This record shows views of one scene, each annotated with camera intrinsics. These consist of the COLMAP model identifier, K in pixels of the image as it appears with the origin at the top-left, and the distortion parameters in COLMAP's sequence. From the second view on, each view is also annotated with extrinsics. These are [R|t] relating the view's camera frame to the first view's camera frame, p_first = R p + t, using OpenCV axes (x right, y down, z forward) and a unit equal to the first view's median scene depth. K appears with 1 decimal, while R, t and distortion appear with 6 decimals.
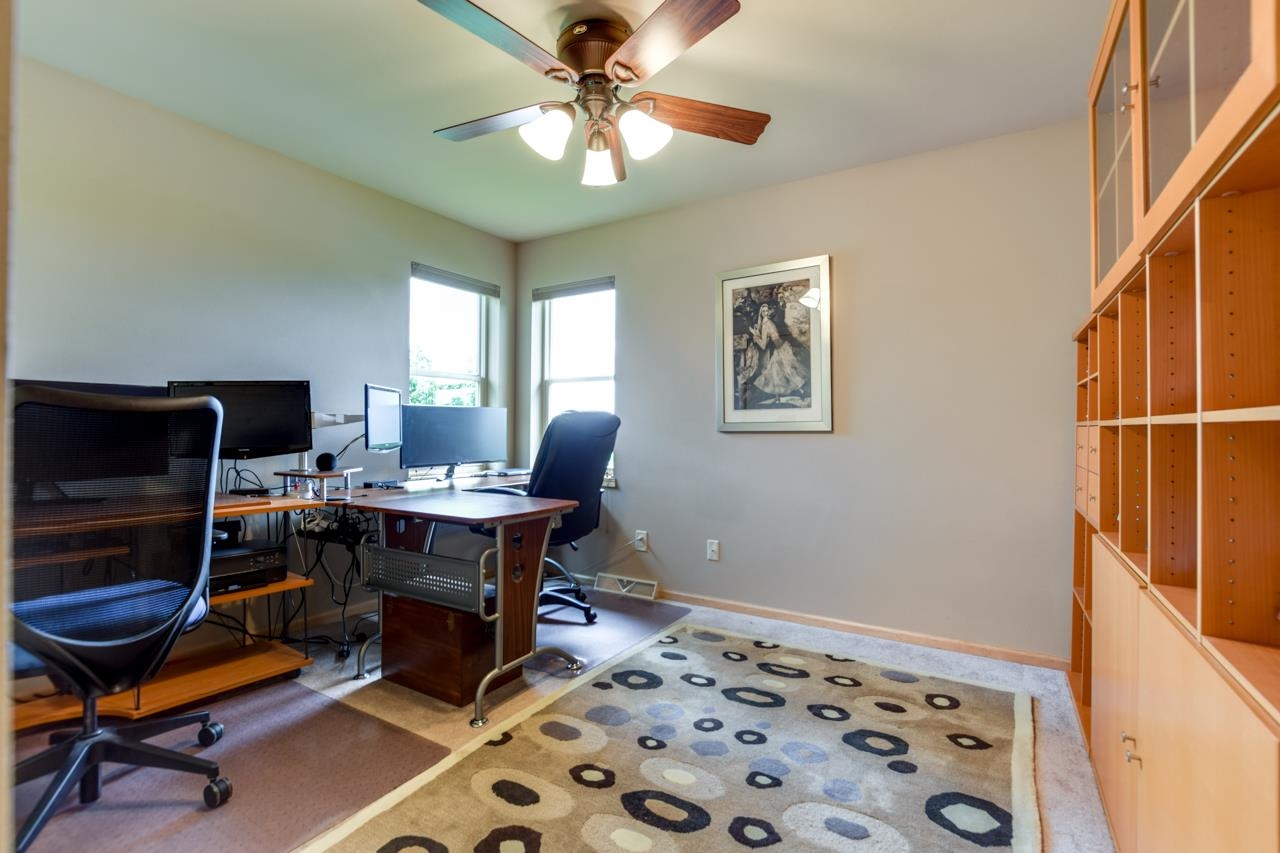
lens RADIAL K [[568.6, 0, 646.5], [0, 568.6, 426.6], [0, 0, 1]] dist [-0.018814, 0.000846]
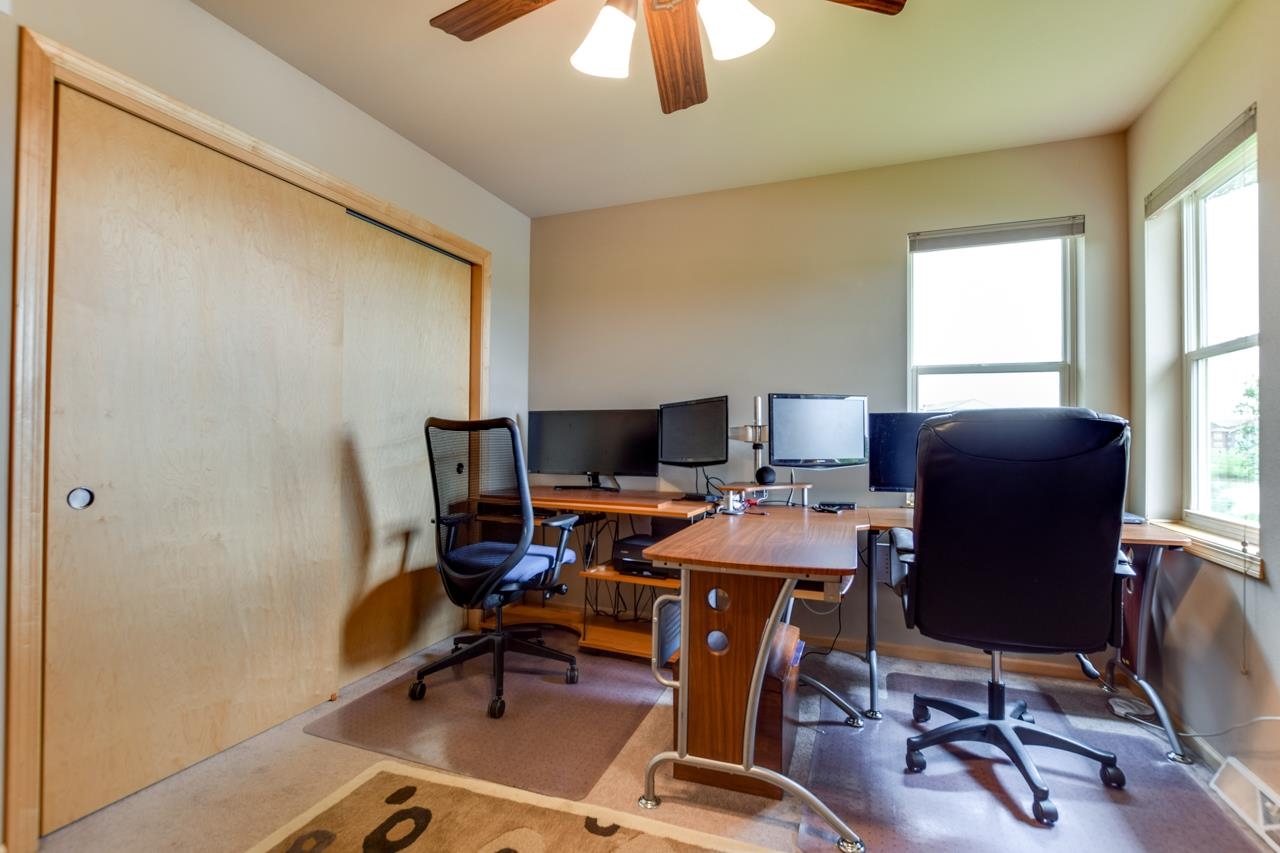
lens RADIAL K [[568.6, 0, 646.5], [0, 568.6, 426.6], [0, 0, 1]] dist [-0.018814, 0.000846]
pose [[0.186035, -0.022892, -0.982276, 0.439785], [0.000151, 0.999729, -0.023270, -0.000591], [0.982543, 0.004181, 0.185988, 0.716475]]
